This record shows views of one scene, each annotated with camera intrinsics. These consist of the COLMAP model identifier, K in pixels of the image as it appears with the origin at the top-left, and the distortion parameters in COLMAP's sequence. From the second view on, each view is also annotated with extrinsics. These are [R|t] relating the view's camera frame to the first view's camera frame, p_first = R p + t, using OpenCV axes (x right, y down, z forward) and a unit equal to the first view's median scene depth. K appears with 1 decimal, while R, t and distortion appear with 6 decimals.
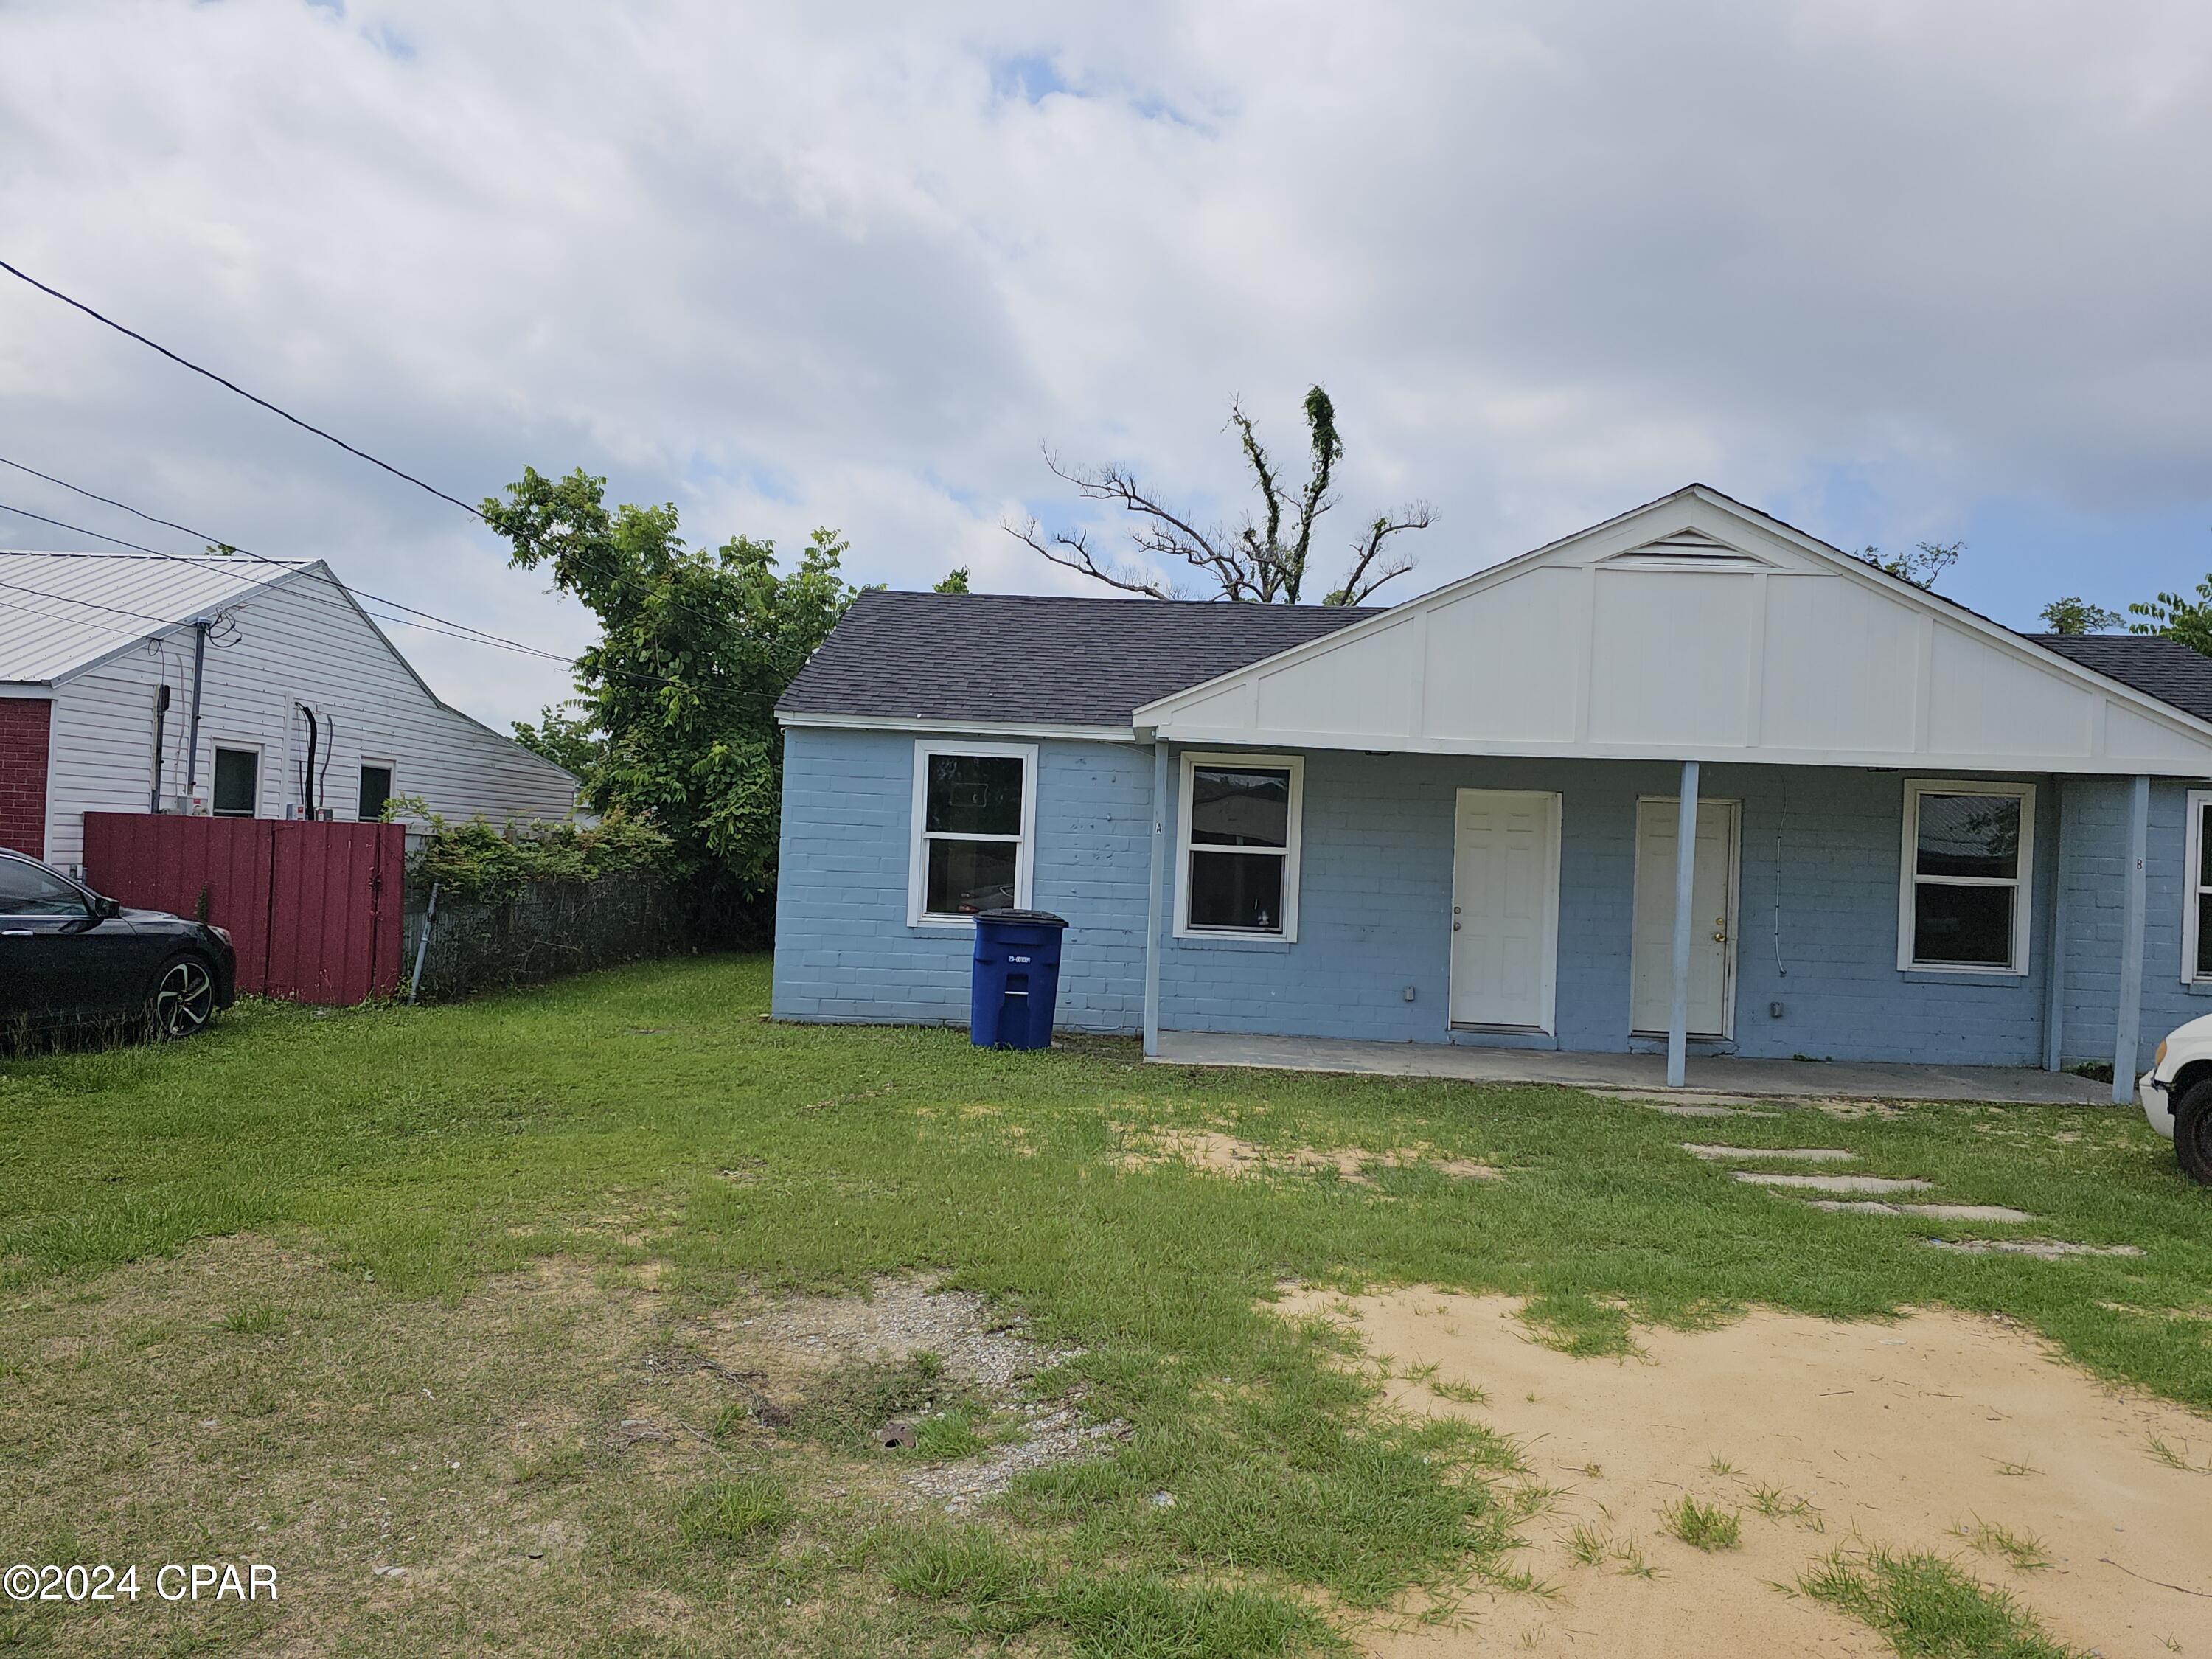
lens RADIAL K [[1488.3, 0, 1105.8], [0, 1488.3, 828.3], [0, 0, 1]] dist [0.002583, -0.001315]
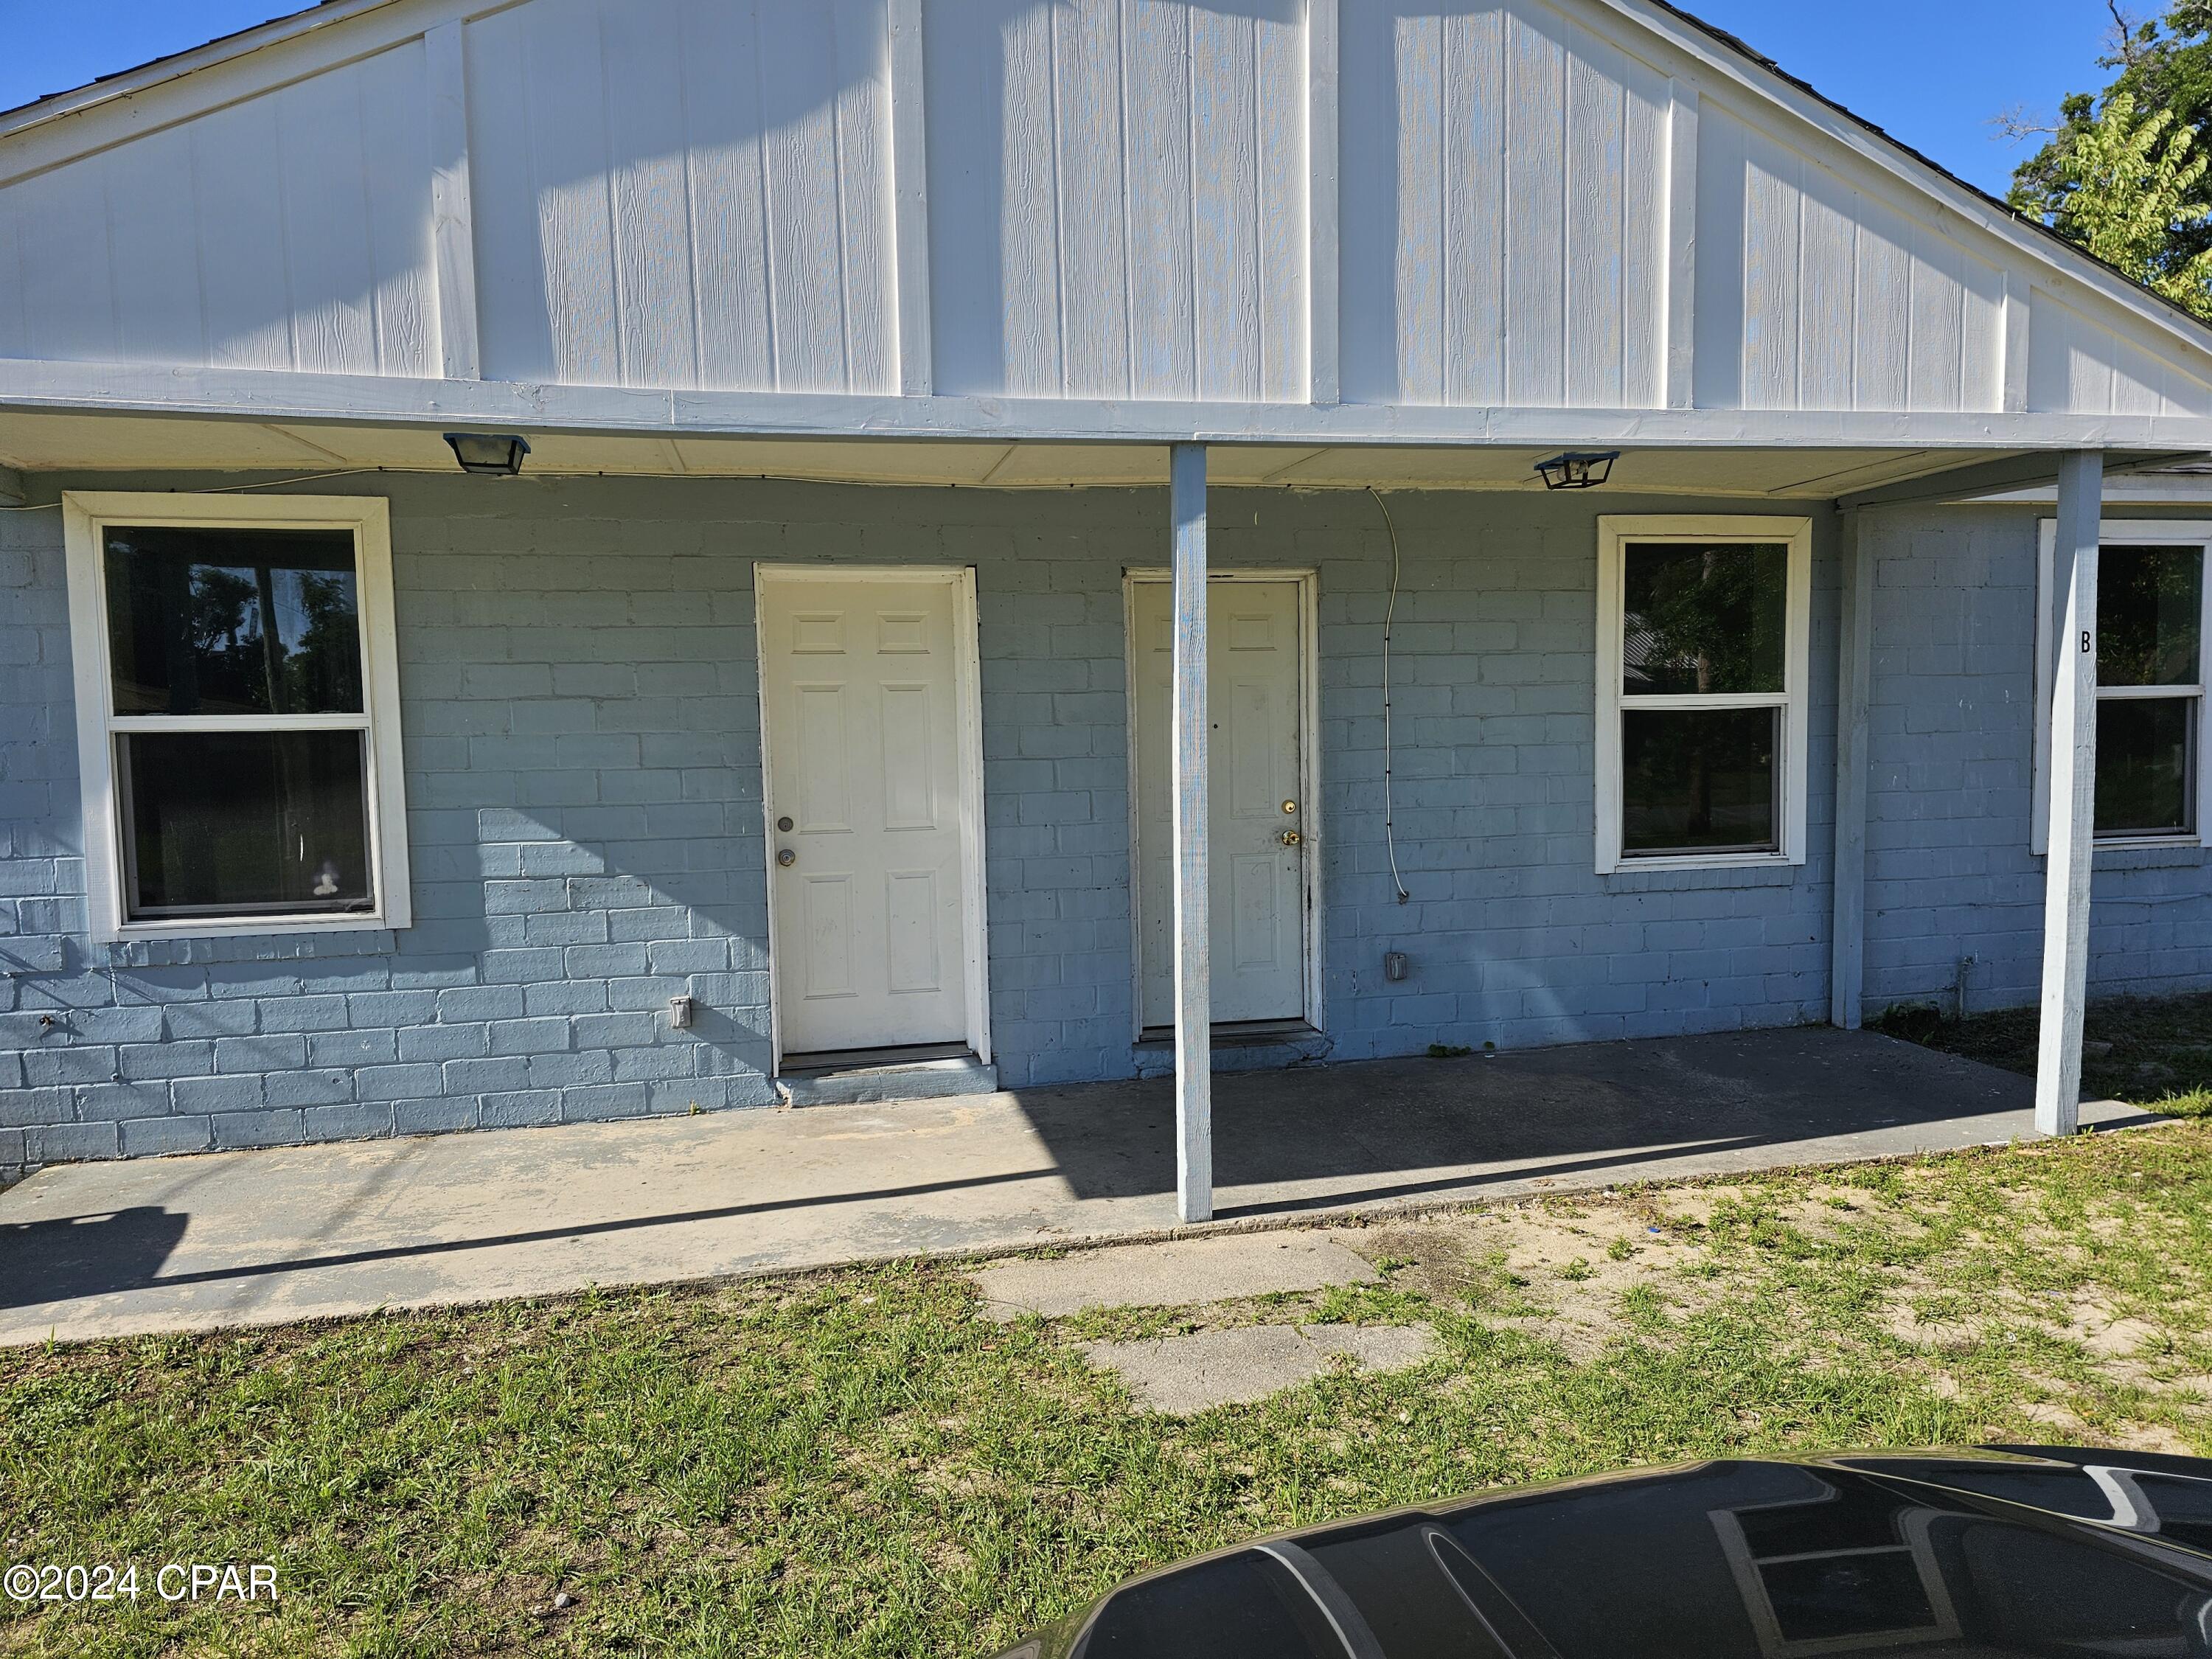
lens RADIAL K [[1488.3, 0, 1102.7], [0, 1488.3, 833.8], [0, 0, 1]] dist [0.002583, -0.001315]
pose [[0.964525, -0.078563, 0.252031, 0.221457], [0.056059, 0.993872, 0.095271, 0.018936], [-0.257971, -0.077762, 0.963018, 0.523865]]
